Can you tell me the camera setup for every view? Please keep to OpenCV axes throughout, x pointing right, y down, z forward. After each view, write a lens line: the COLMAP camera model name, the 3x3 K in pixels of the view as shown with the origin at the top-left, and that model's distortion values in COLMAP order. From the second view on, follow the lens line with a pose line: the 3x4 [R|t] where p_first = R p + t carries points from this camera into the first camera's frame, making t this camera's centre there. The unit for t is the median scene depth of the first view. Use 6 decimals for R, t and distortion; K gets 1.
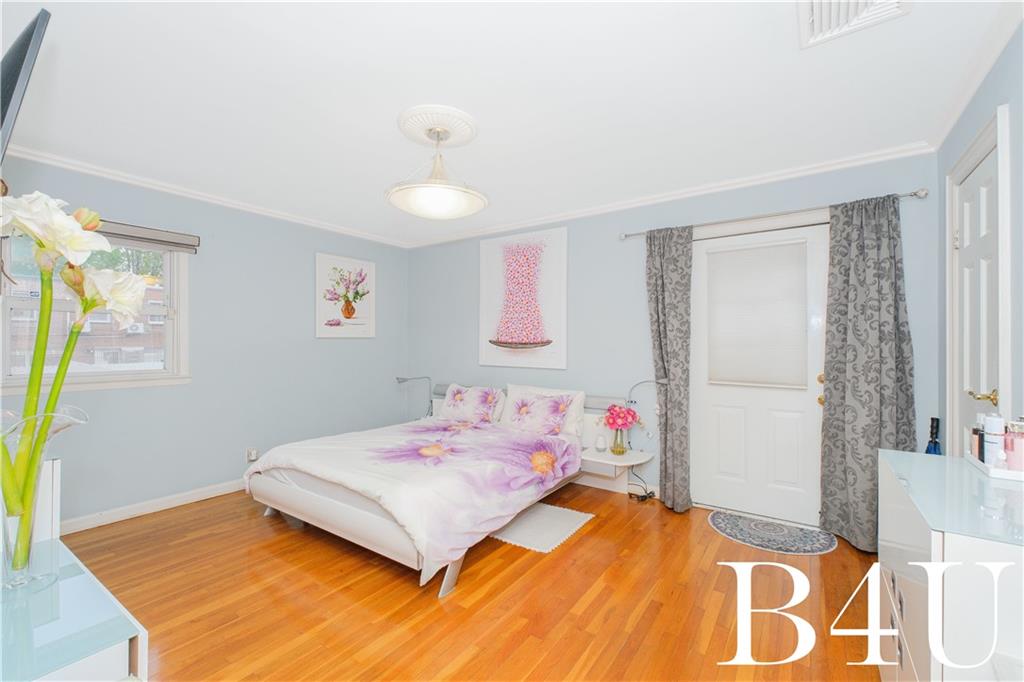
lens RADIAL K [[427.9, 0, 517.8], [0, 427.9, 341.2], [0, 0, 1]] dist [-0.009885, 0.001376]
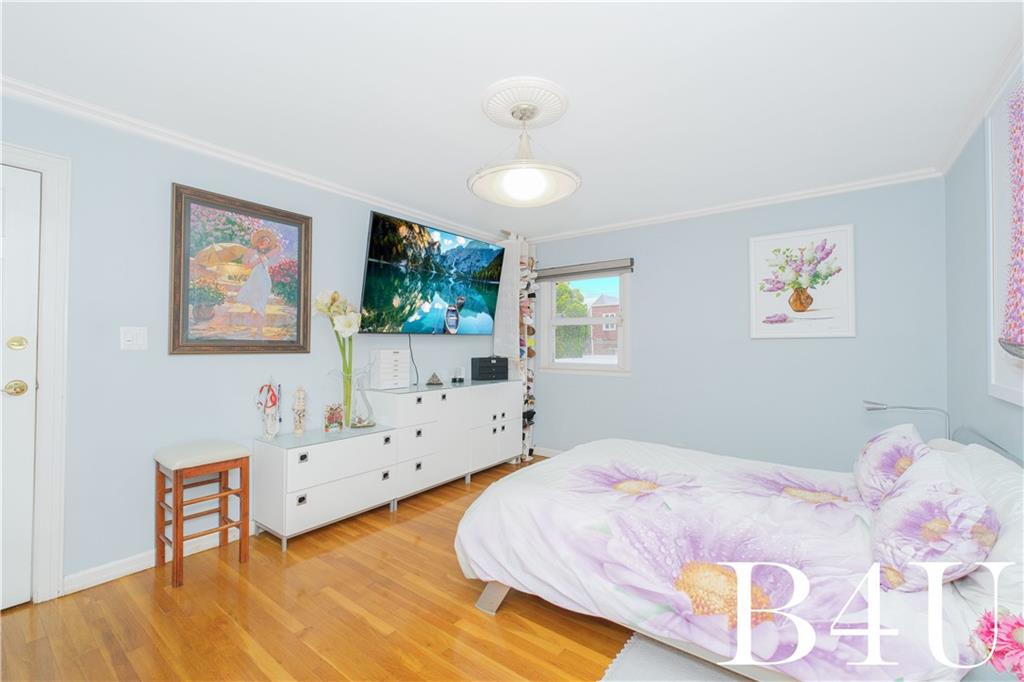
lens RADIAL K [[427.9, 0, 506.4], [0, 427.9, 342.0], [0, 0, 1]] dist [-0.009885, 0.001376]
pose [[-0.049601, -0.007093, -0.998744, 0.377792], [0.000567, 0.999974, -0.007130, 0.004549], [0.998769, -0.000920, -0.049595, 0.536957]]
